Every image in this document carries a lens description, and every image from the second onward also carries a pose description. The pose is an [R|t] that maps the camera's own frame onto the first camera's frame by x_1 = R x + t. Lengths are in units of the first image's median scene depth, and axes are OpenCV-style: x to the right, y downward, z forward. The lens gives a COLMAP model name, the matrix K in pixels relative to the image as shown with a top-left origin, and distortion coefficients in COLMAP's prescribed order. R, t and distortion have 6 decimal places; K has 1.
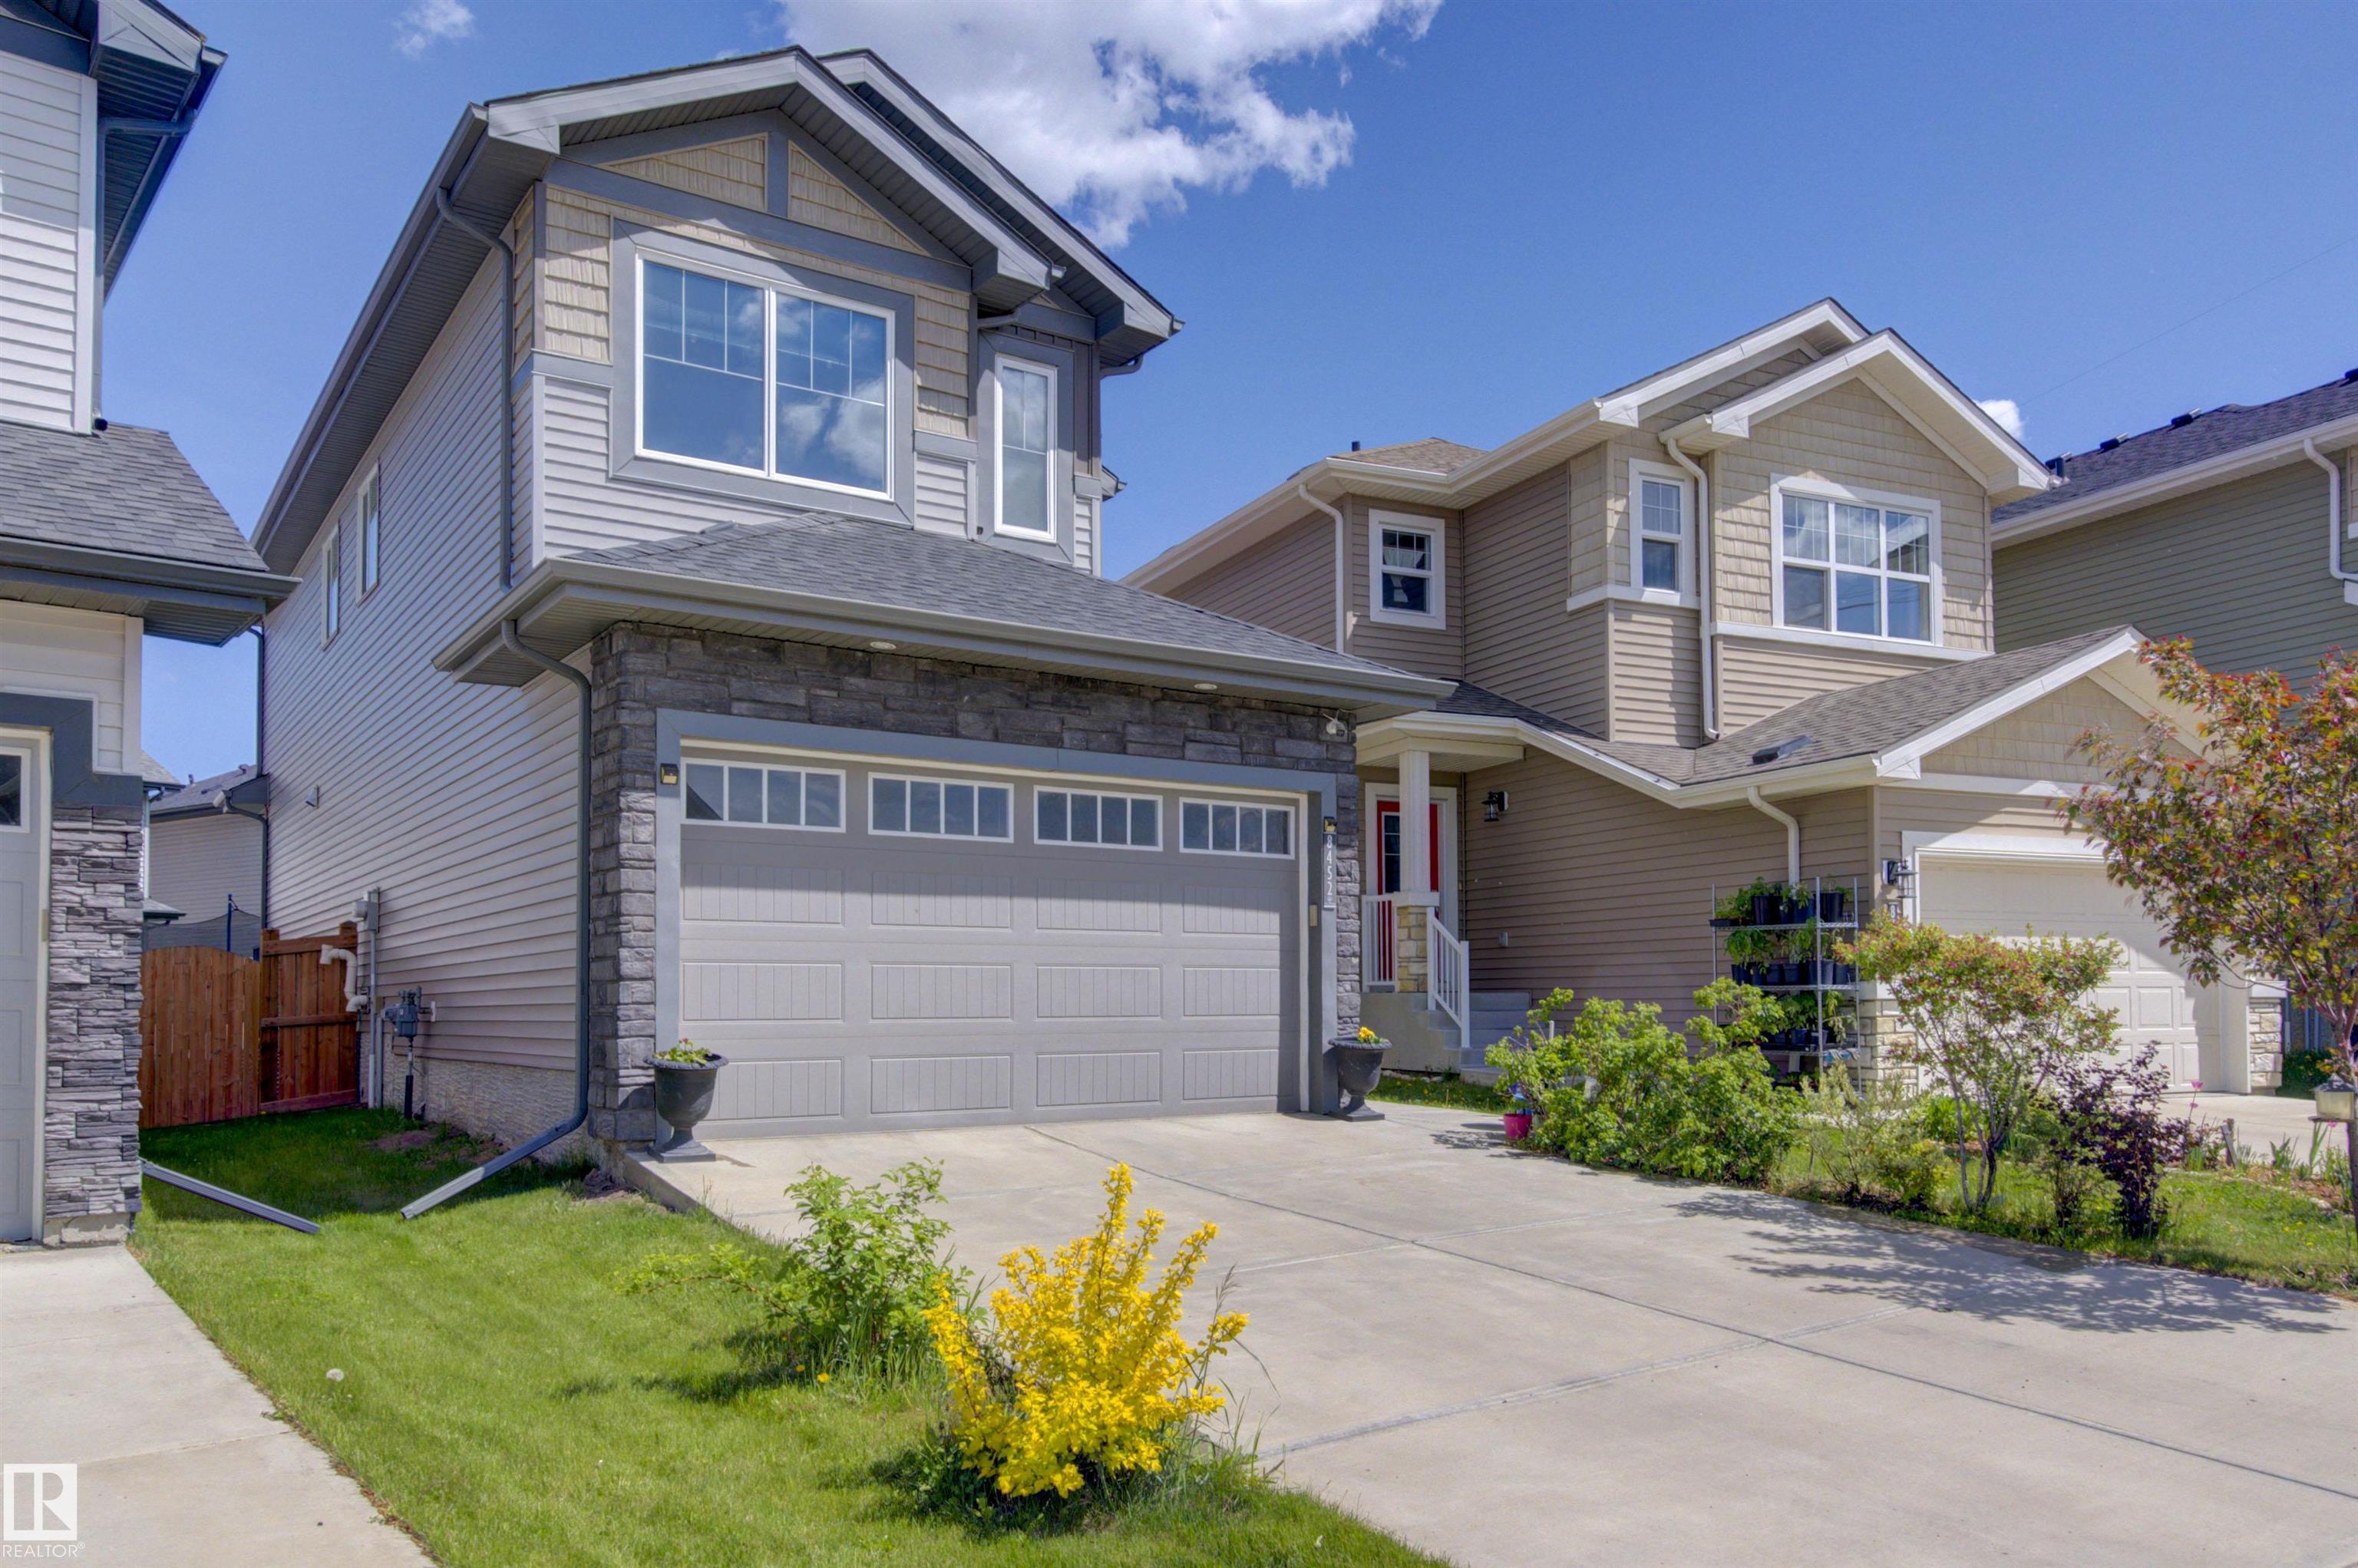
lens RADIAL K [[1728.5, 0, 1179.0], [0, 1728.5, 784.0], [0, 0, 1]] dist [0.006727, 0.001600]
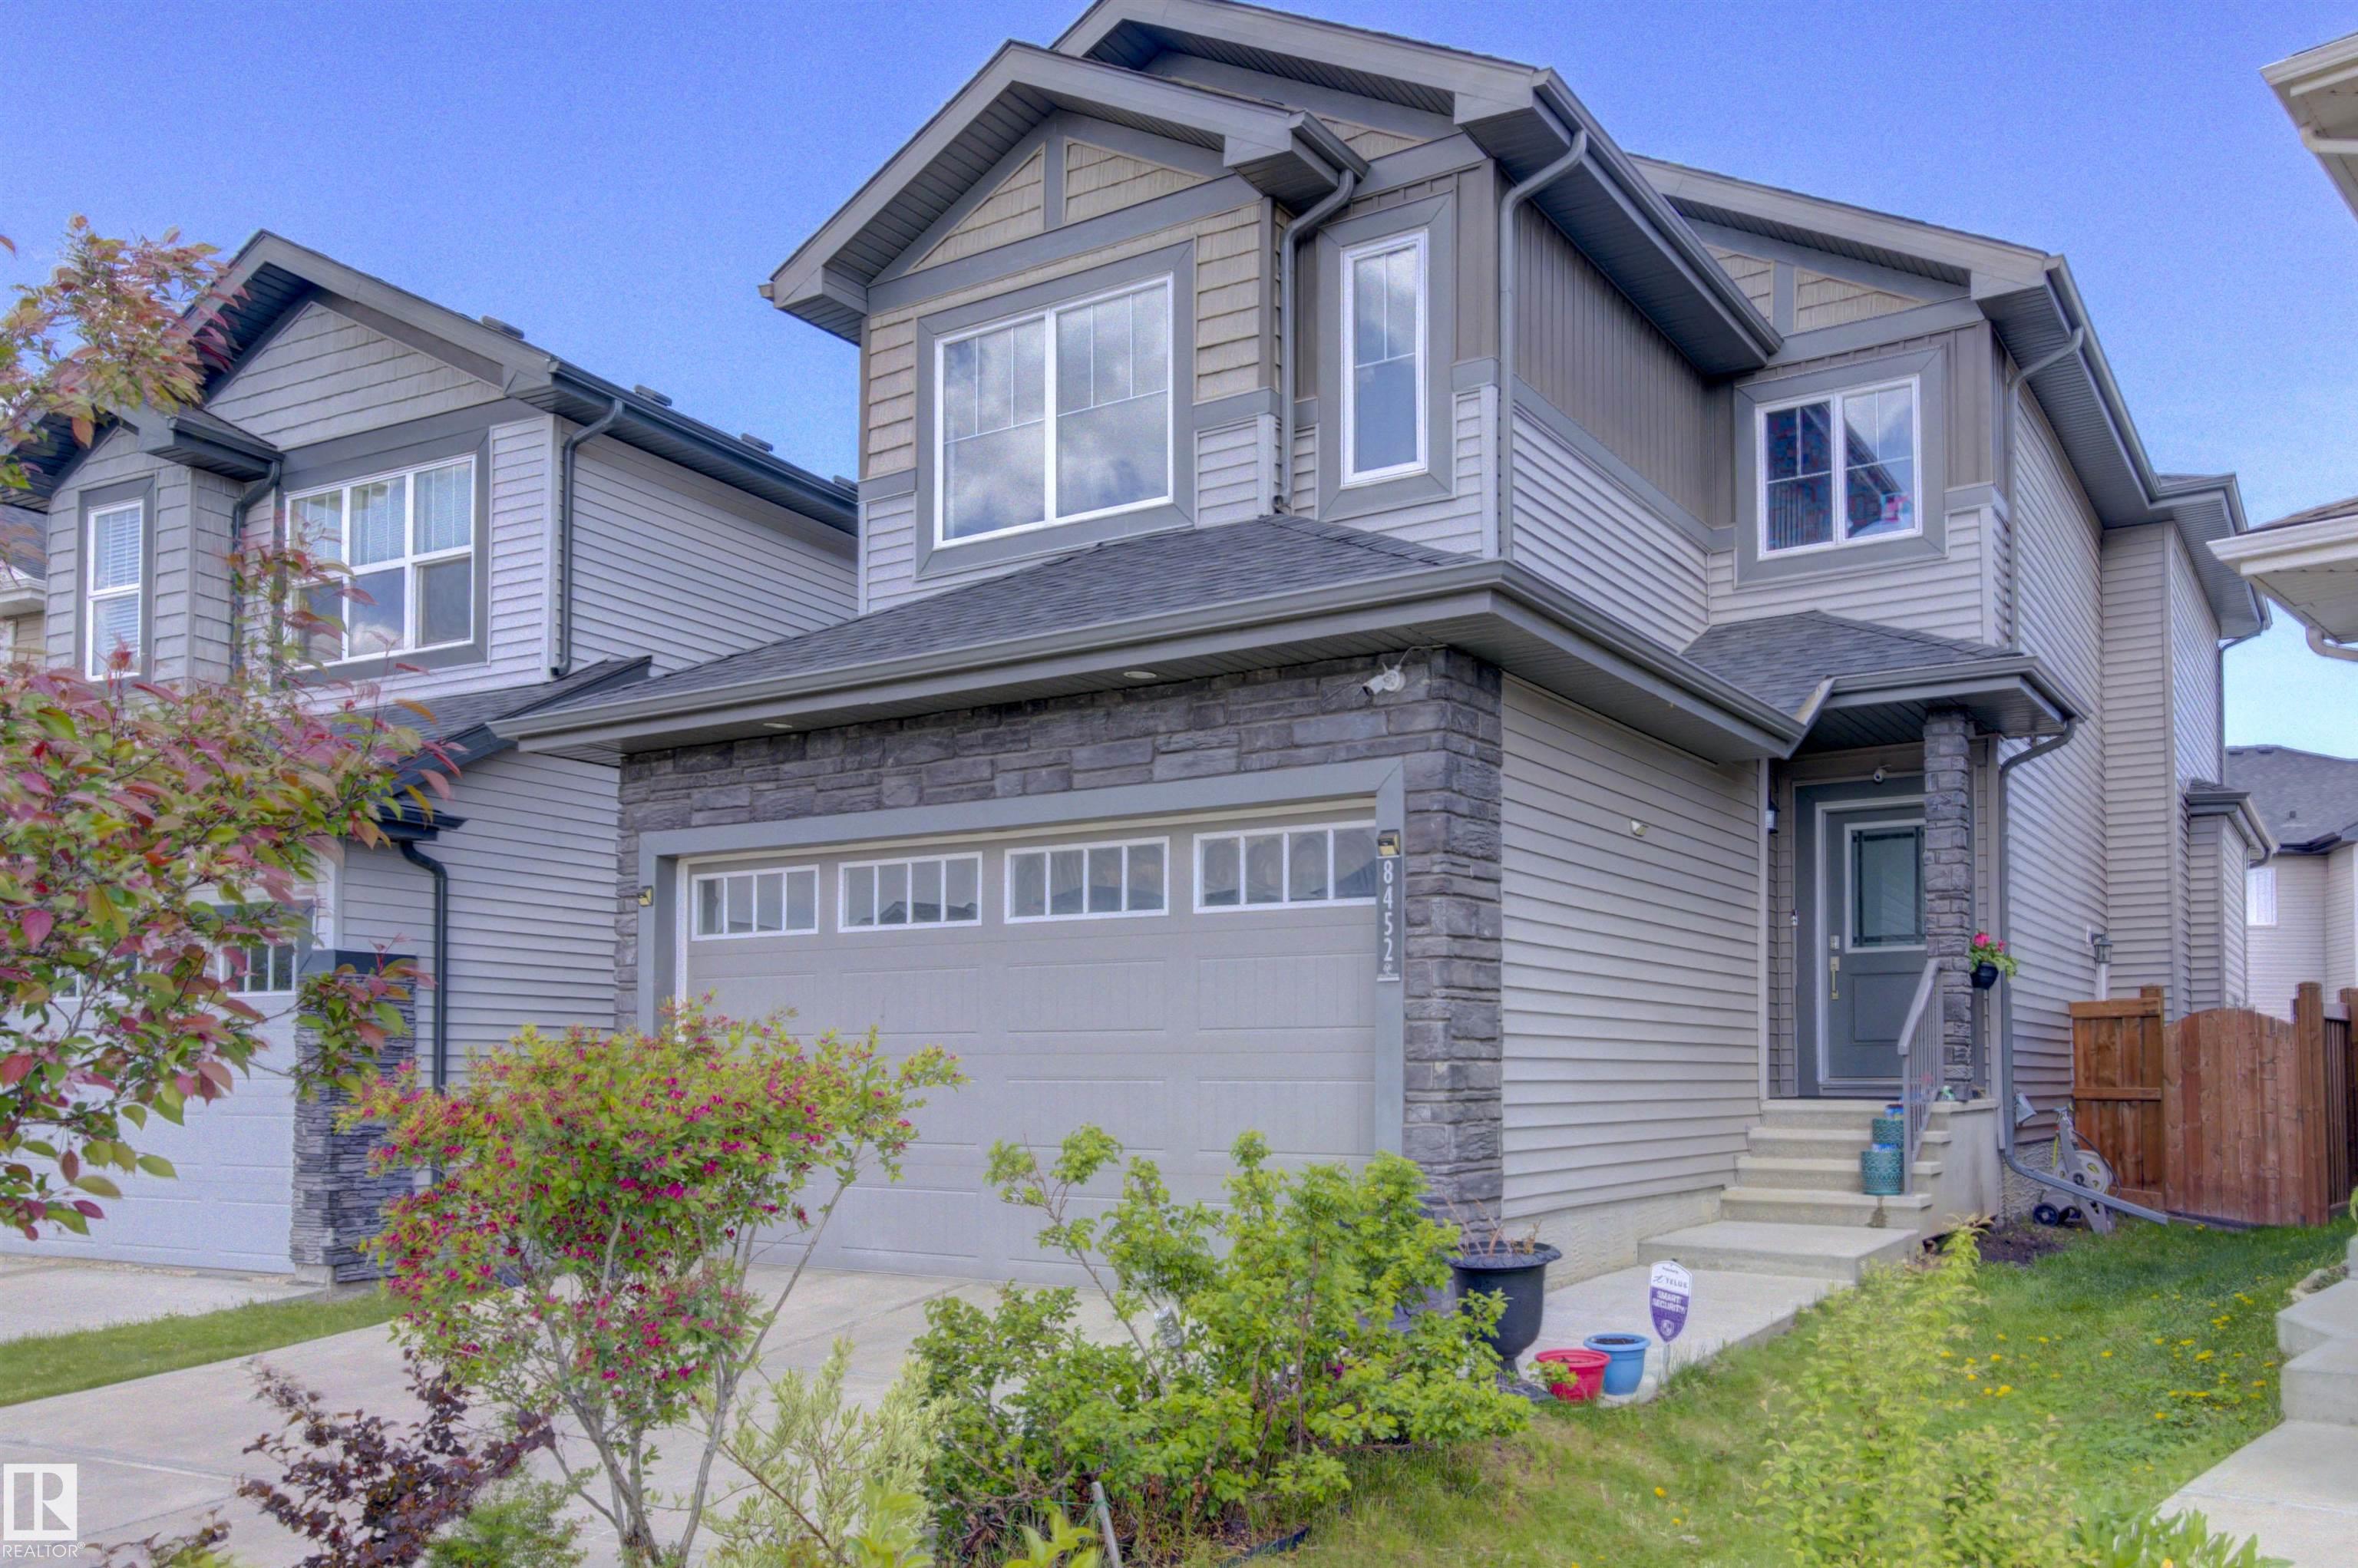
lens RADIAL K [[1822.6, 0, 1178.6], [0, 1822.6, 858.9], [0, 0, 1]] dist [-0.009209, -0.002032]
pose [[0.378430, -0.103299, -0.919848, 0.669561], [0.116697, 0.991149, -0.063296, 0.063312], [0.918244, -0.083390, 0.387135, 0.714005]]
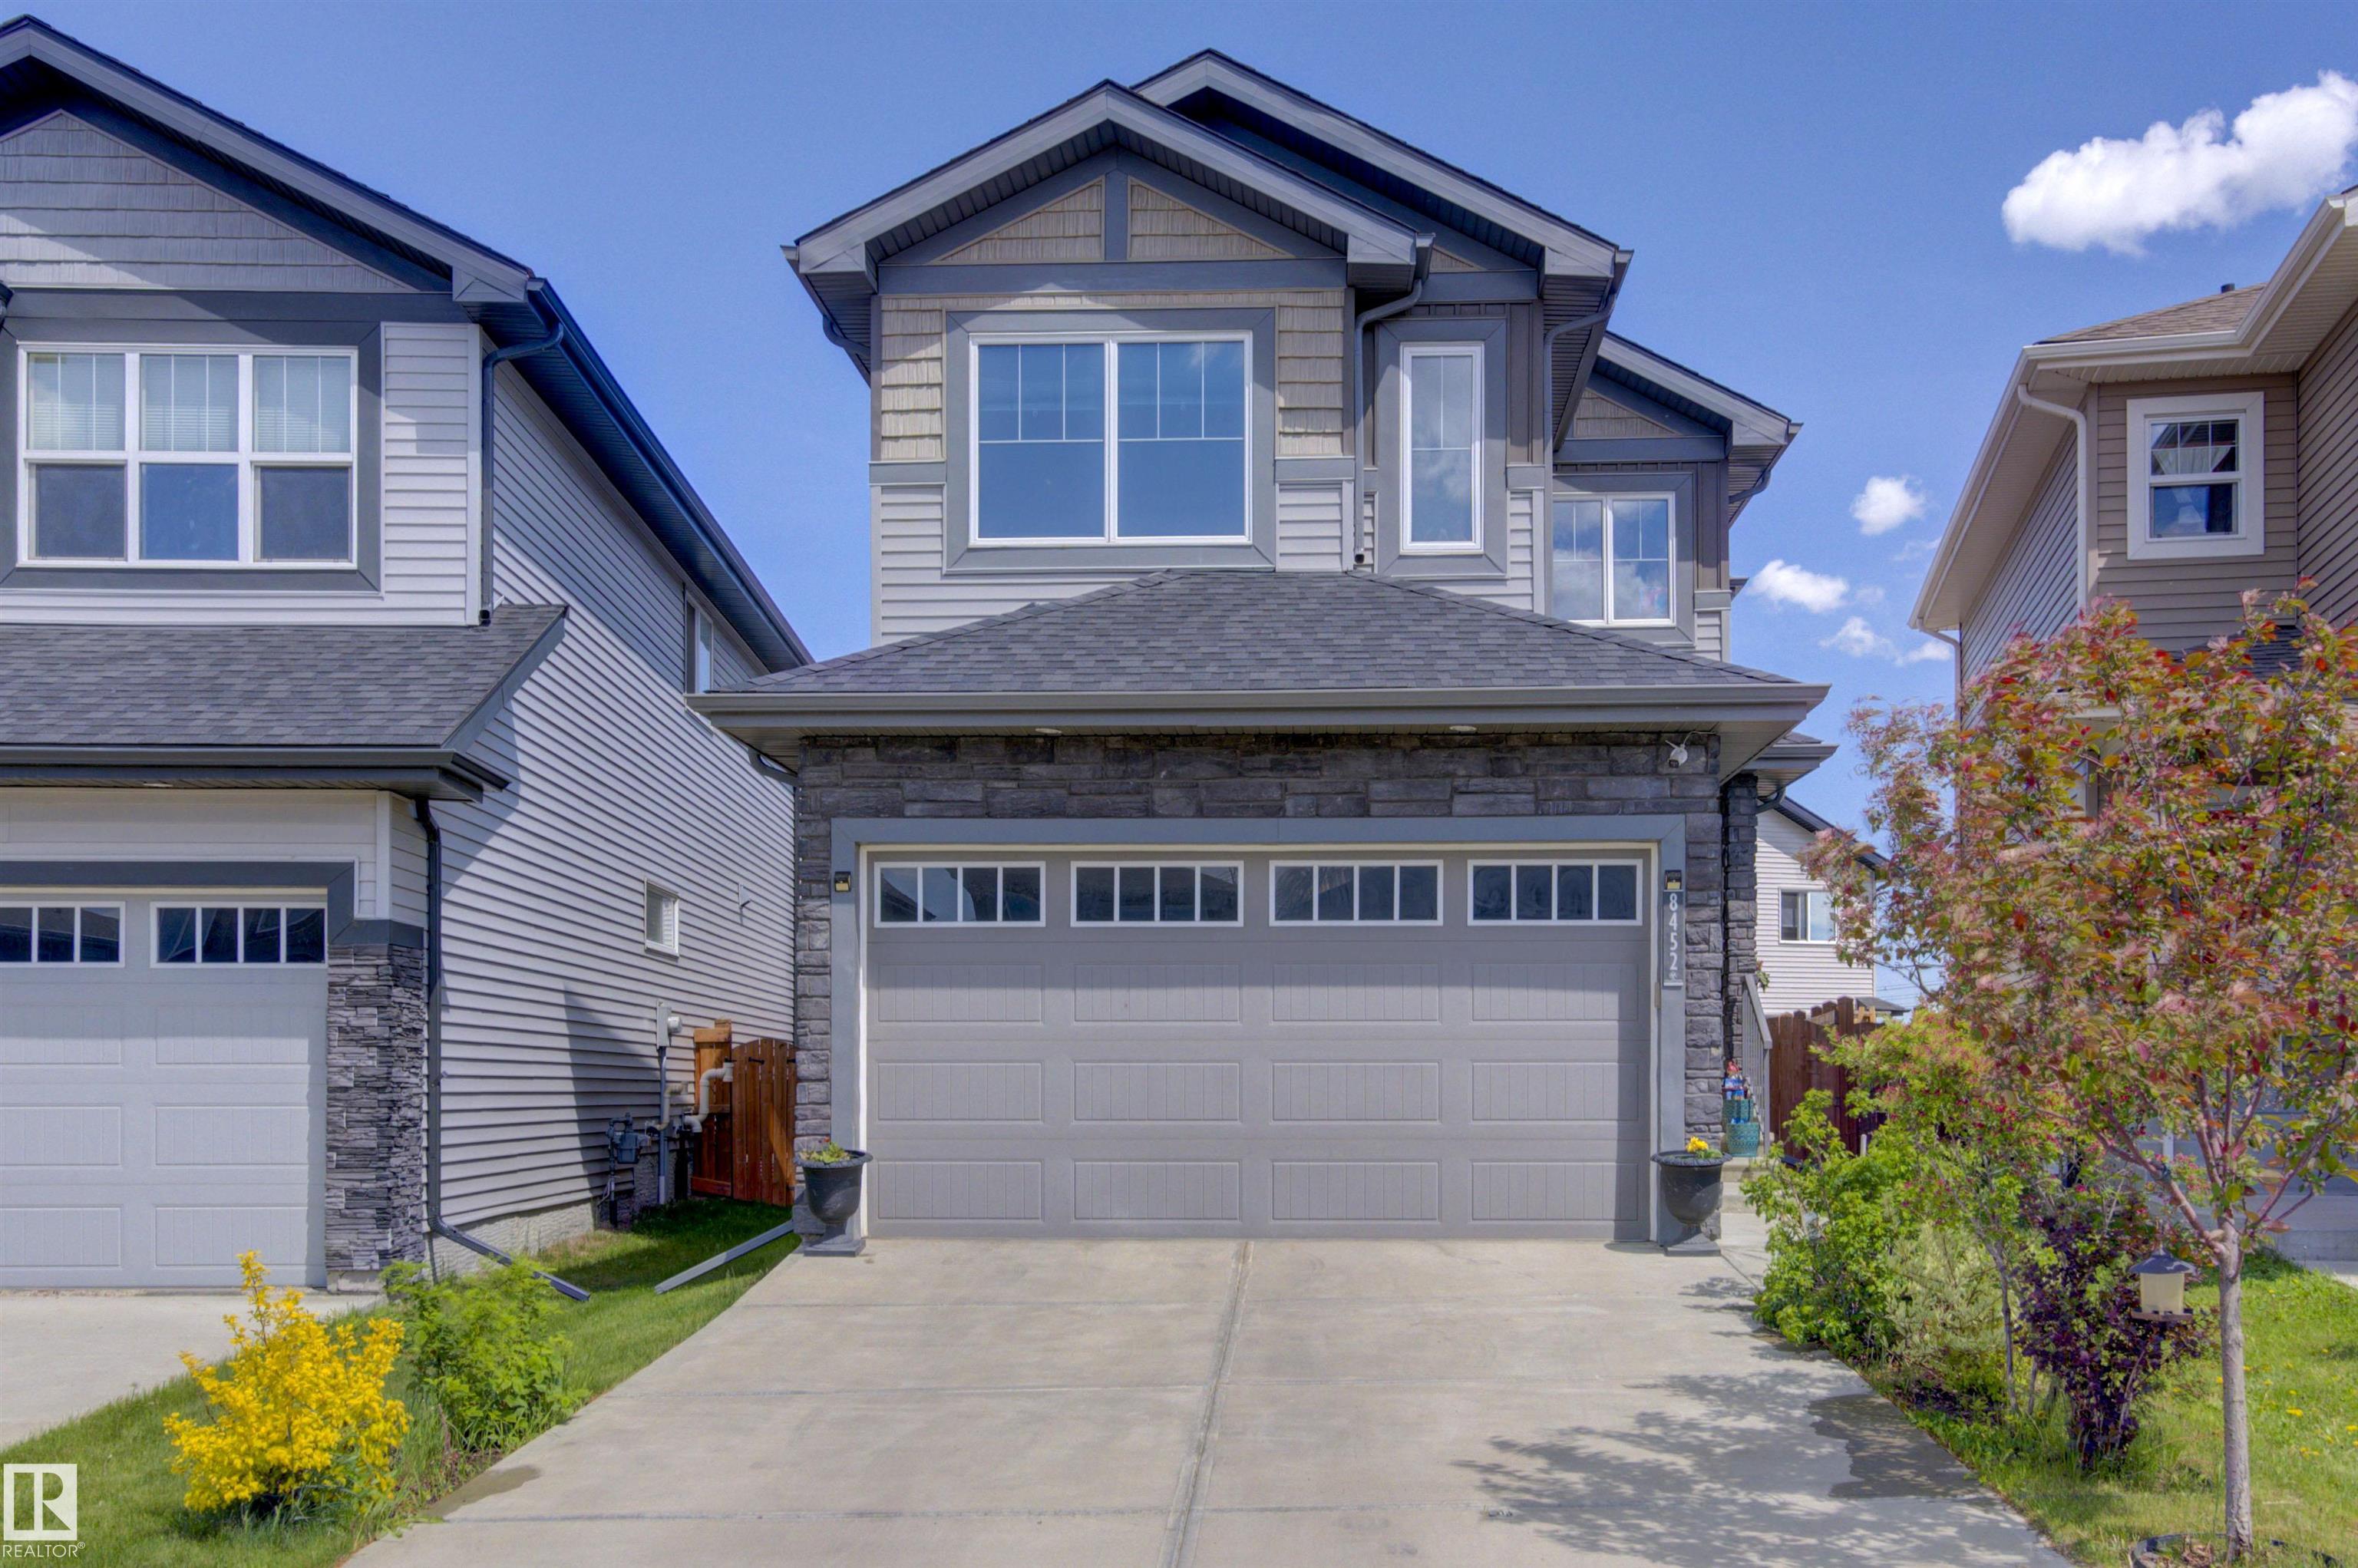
lens RADIAL K [[2283.0, 0, 1179.0], [0, 2283.0, 784.0], [0, 0, 1]] dist [0.004233, -0.010630]
pose [[0.788138, -0.078605, -0.610458, 0.572325], [0.075397, 0.996672, -0.030994, -0.005132], [0.610863, -0.021600, 0.791442, 0.036304]]
